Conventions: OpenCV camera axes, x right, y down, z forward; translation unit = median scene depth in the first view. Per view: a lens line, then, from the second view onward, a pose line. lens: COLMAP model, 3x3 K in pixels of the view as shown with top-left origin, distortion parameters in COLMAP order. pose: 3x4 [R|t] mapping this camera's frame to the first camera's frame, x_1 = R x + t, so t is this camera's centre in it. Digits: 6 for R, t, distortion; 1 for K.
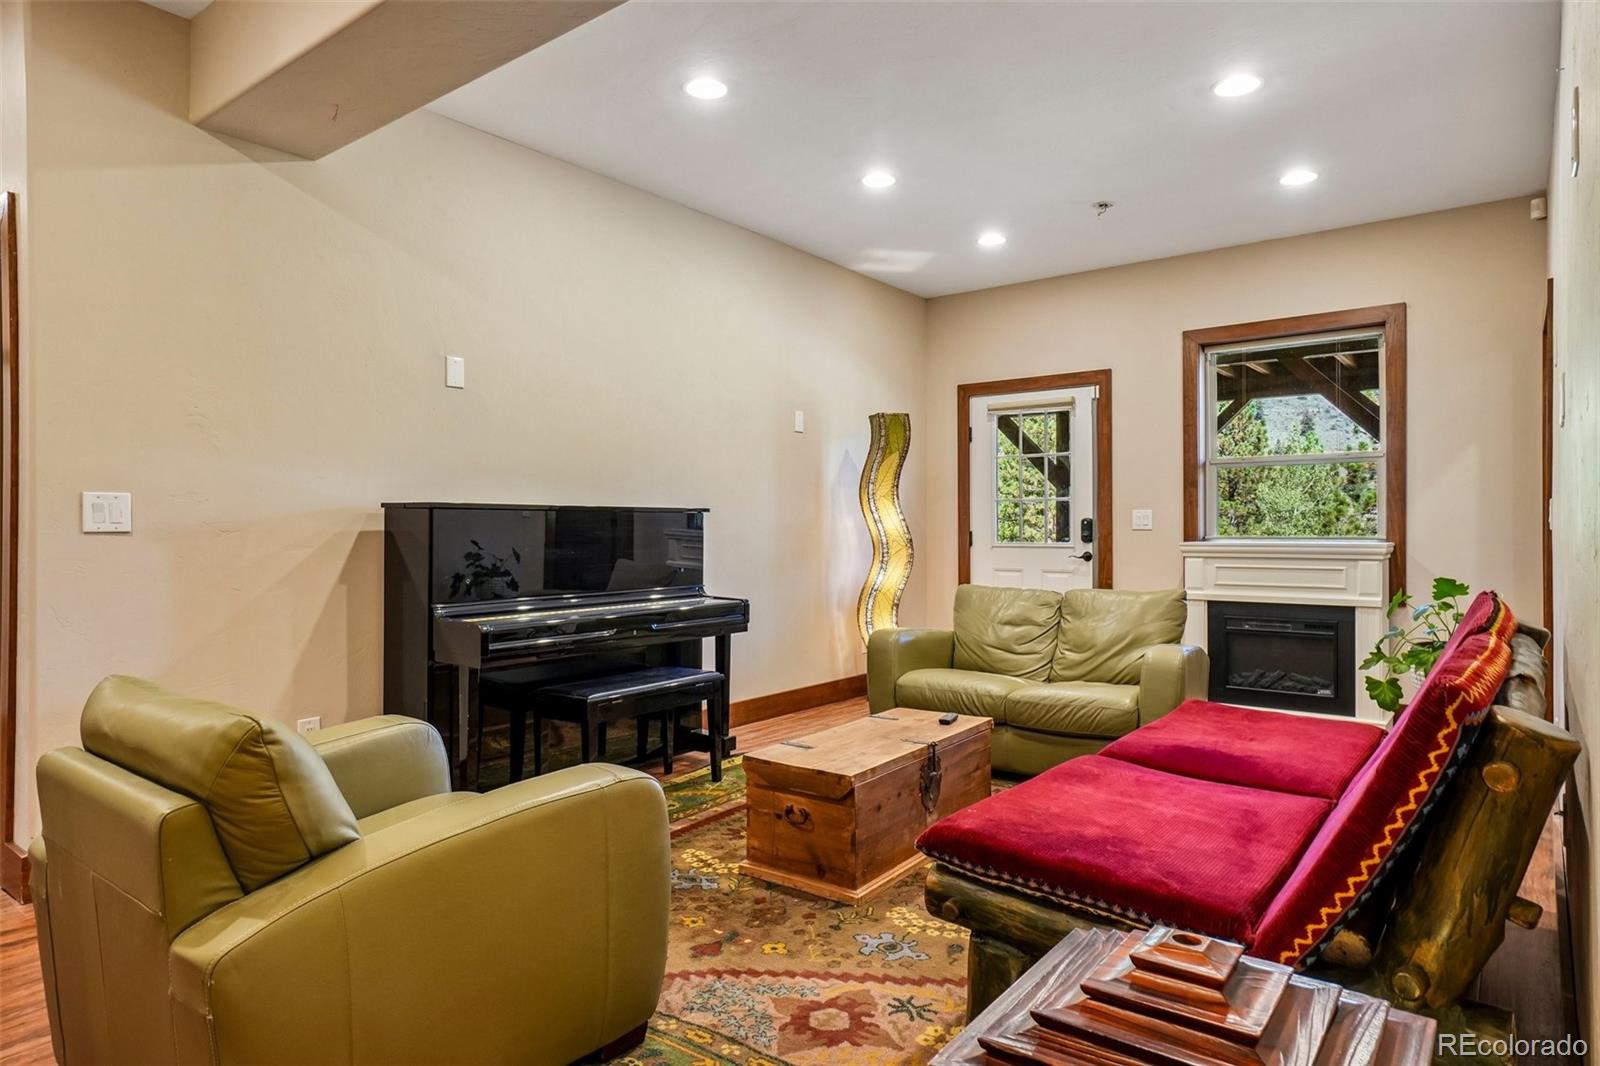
lens RADIAL K [[982.2, 0, 800.0], [0, 982.2, 533.0], [0, 0, 1]] dist [-0.001849, 0.000075]
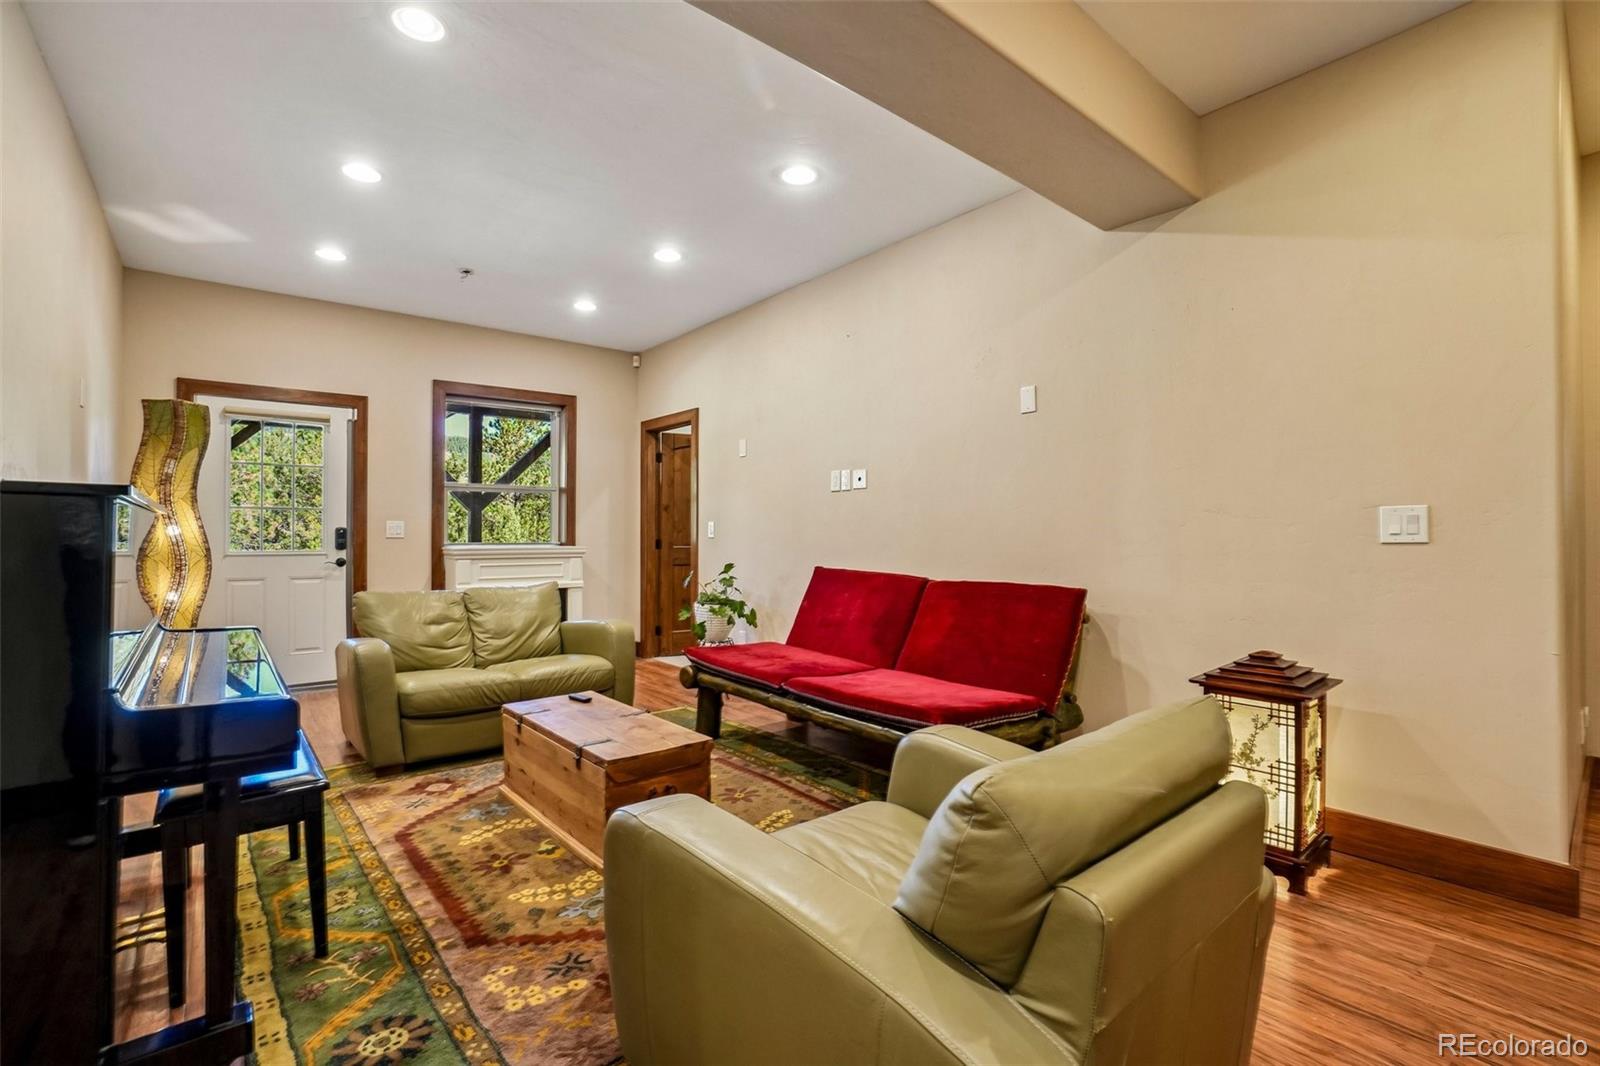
lens RADIAL K [[723.8, 0, 800.0], [0, 723.8, 533.0], [0, 0, 1]] dist [-0.038264, 0.000930]
pose [[0.201451, 0.006883, 0.979474, -0.401623], [0.003986, 0.999961, -0.007847, -0.000566], [-0.979490, 0.005485, 0.201416, 0.353627]]
